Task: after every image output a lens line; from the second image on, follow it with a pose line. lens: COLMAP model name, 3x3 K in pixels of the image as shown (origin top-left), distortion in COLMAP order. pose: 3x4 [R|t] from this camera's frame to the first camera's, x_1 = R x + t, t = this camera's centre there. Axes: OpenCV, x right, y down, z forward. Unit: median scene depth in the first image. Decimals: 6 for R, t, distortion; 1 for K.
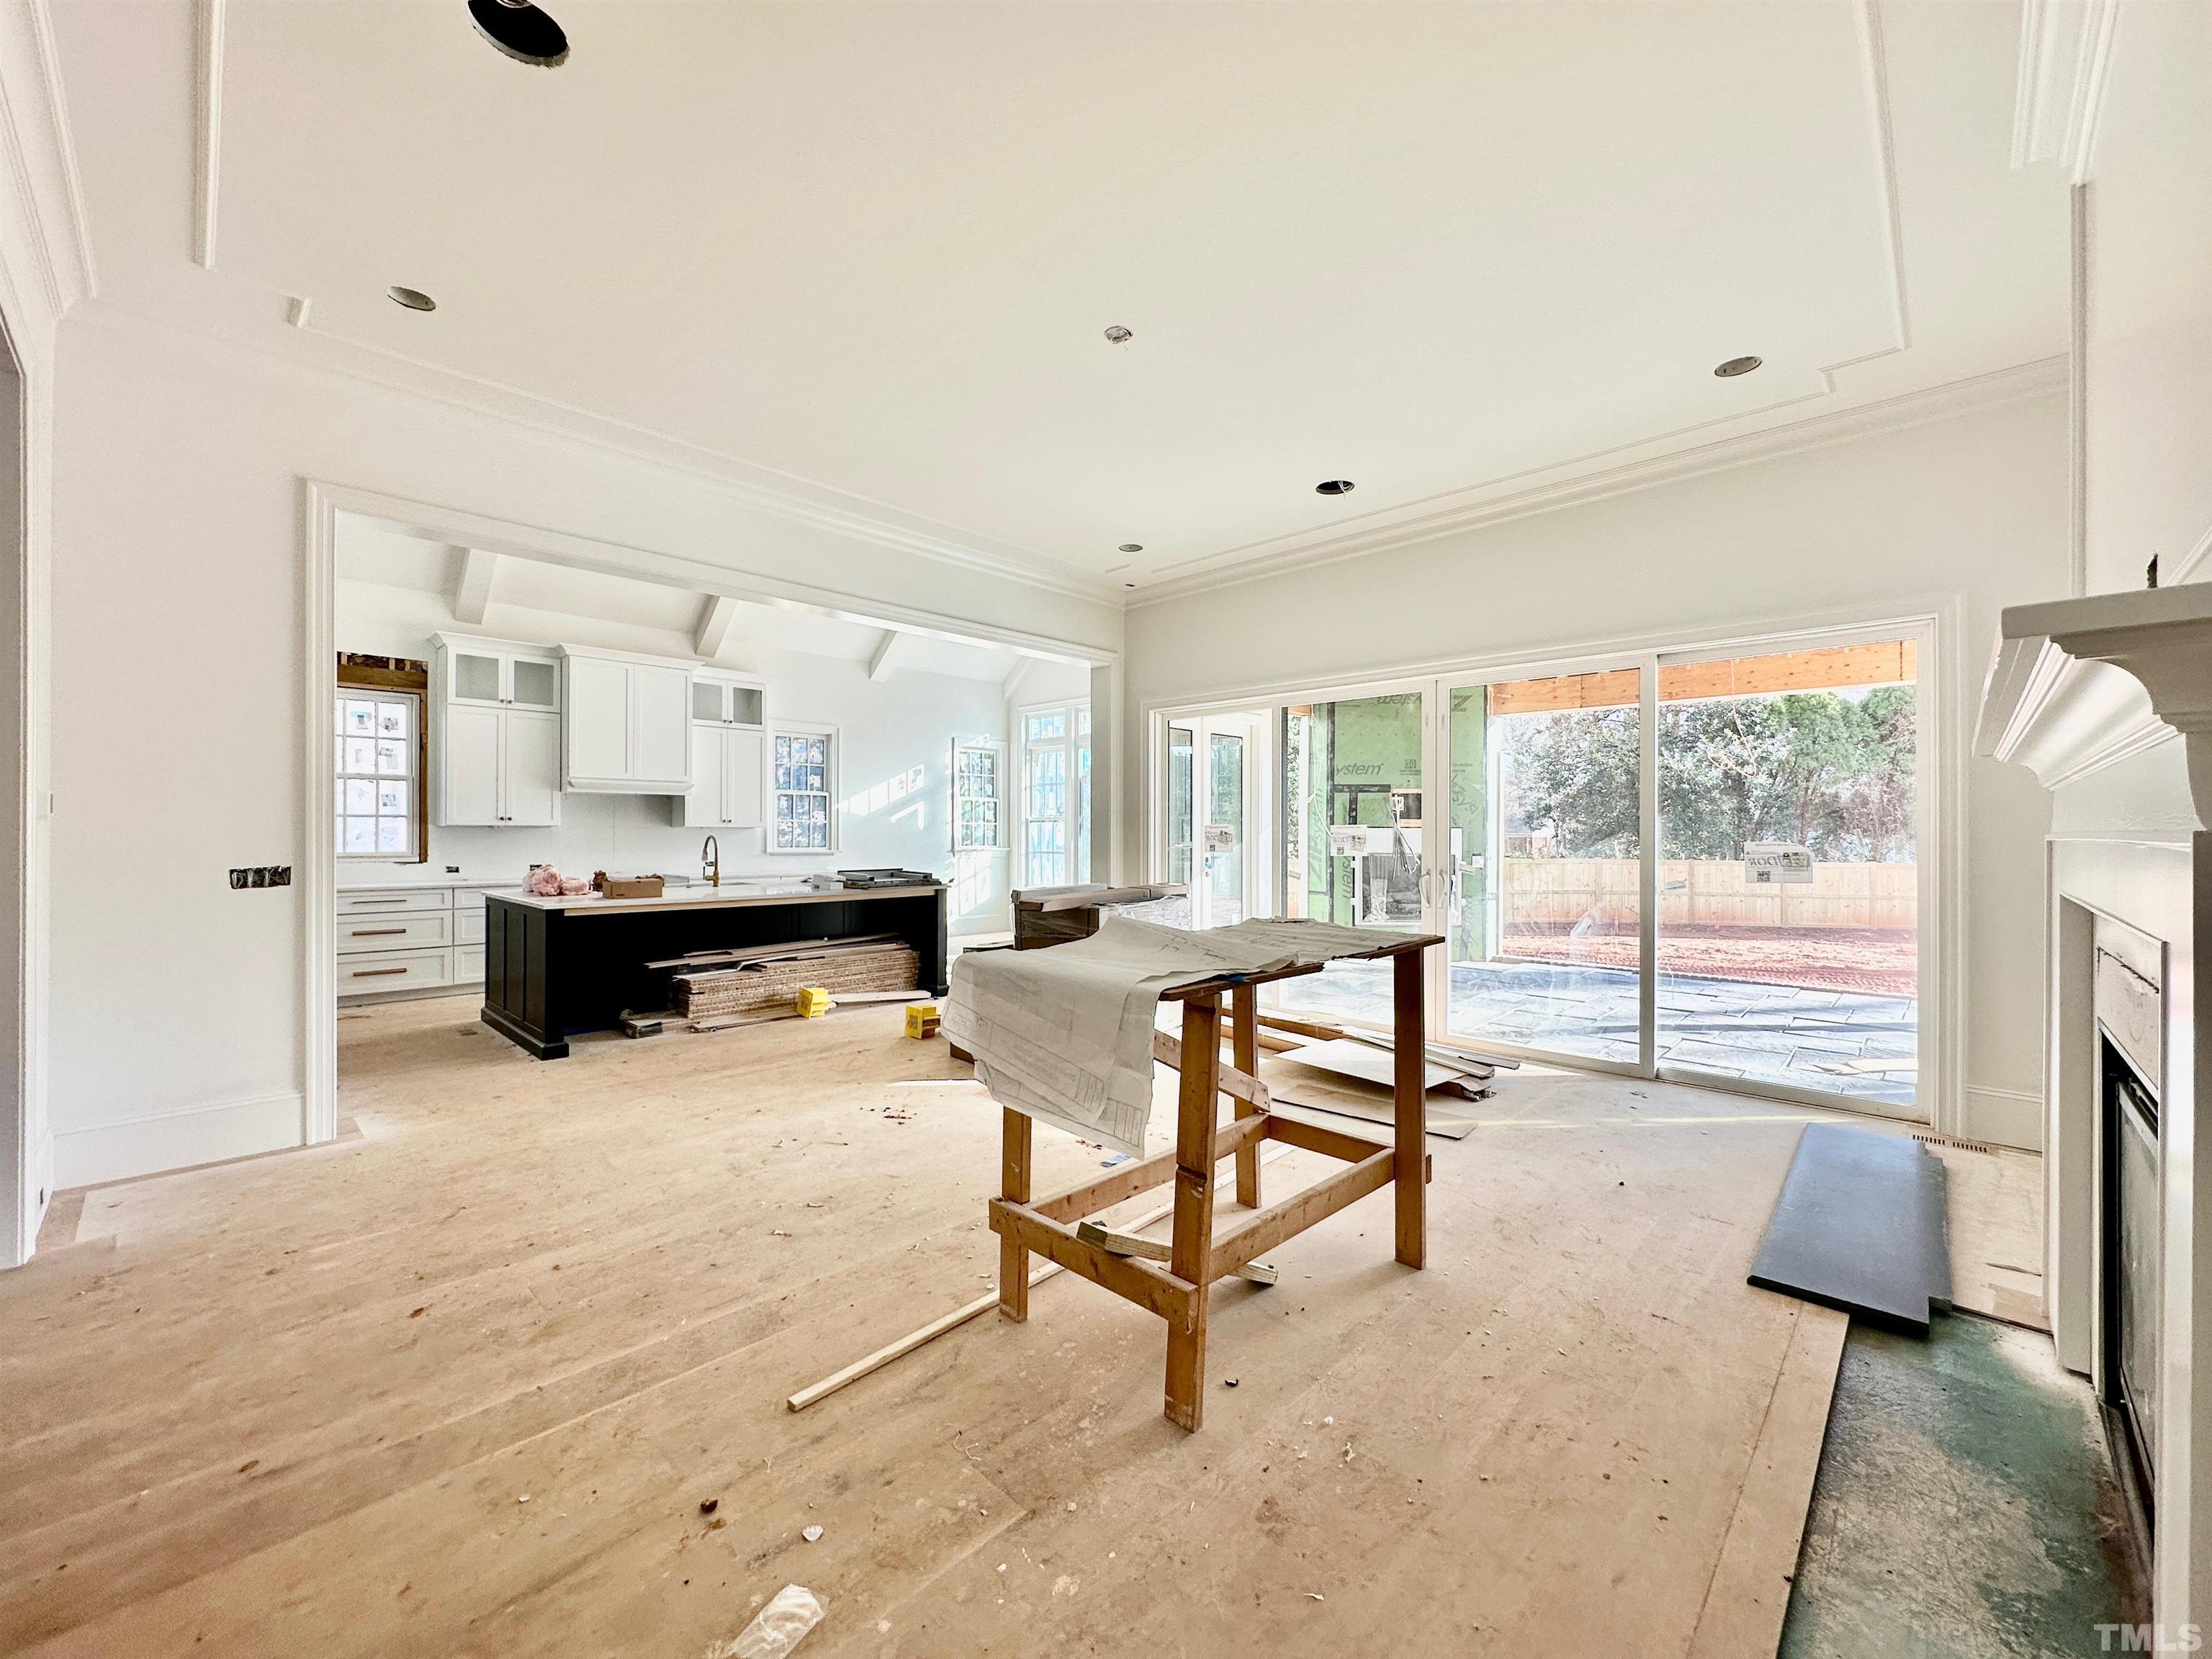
lens RADIAL K [[890.4, 0, 1116.7], [0, 890.4, 827.6], [0, 0, 1]] dist [-0.001266, -0.000346]
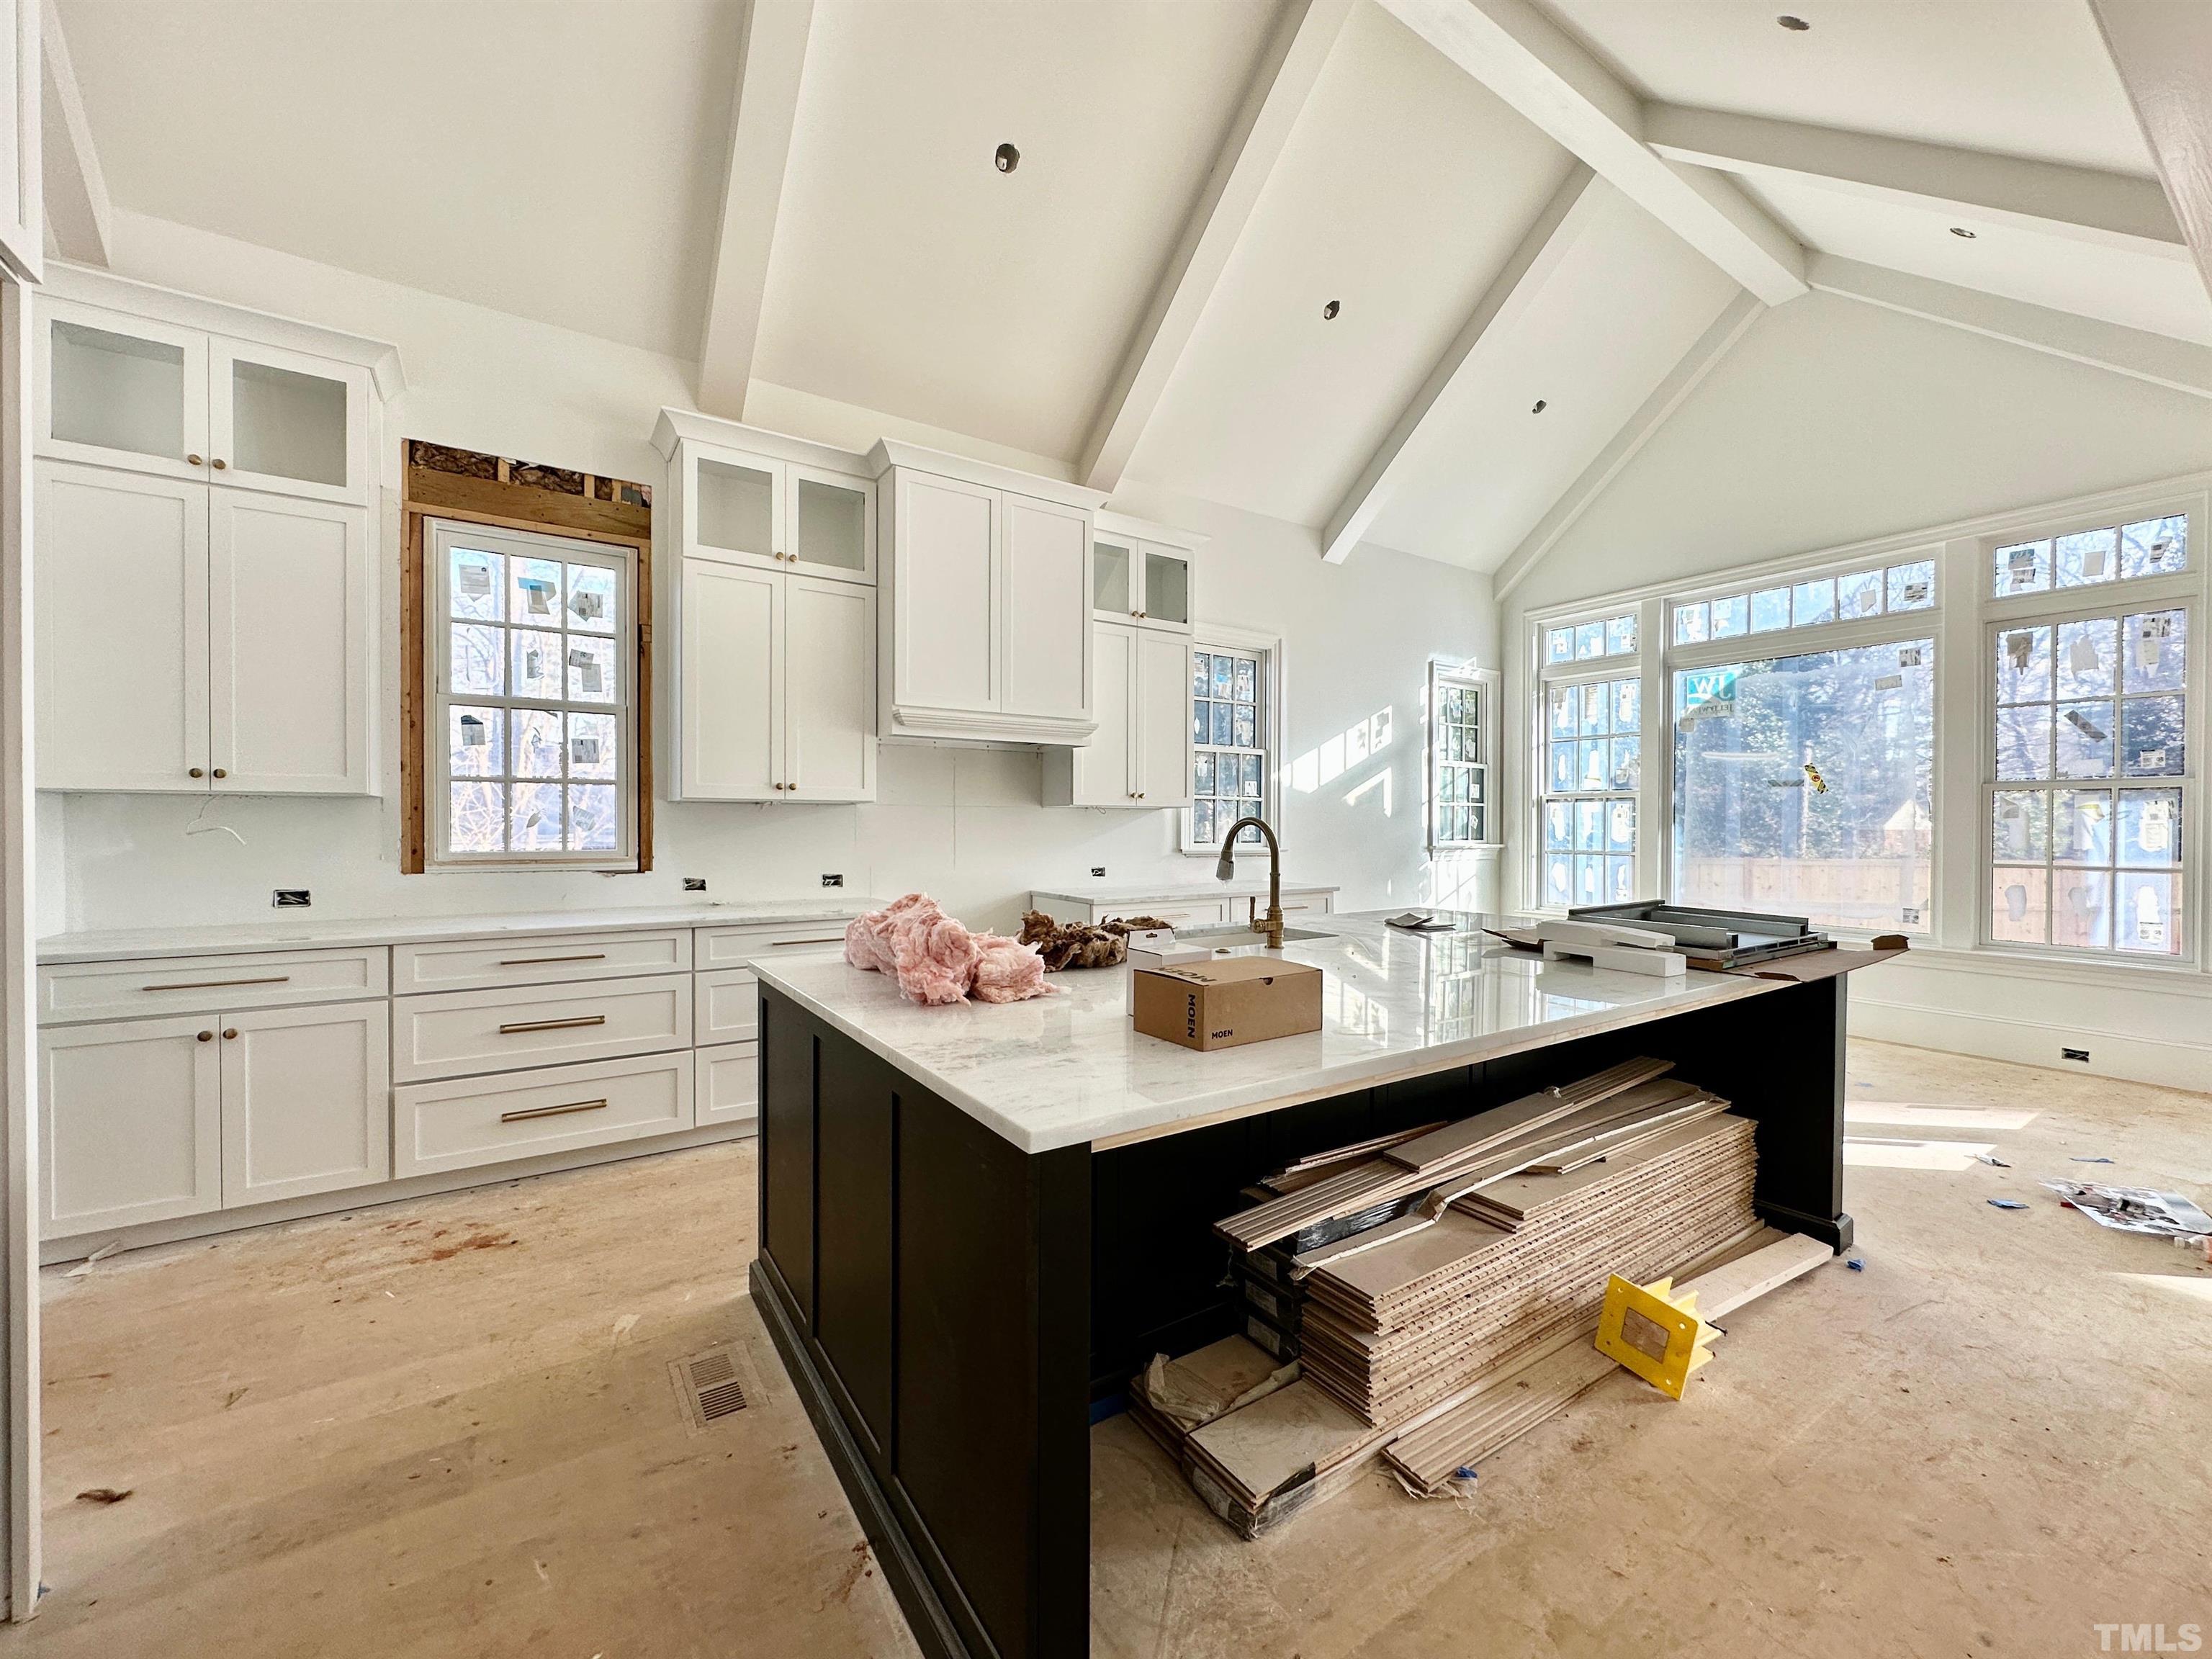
lens RADIAL K [[890.4, 0, 1105.4], [0, 890.4, 829.4], [0, 0, 1]] dist [-0.001266, -0.000346]
pose [[0.975038, 0.002638, -0.222021, -0.394804], [-0.000433, 0.999950, 0.009982, 0.009206], [0.222037, -0.009636, 0.974991, 0.543198]]
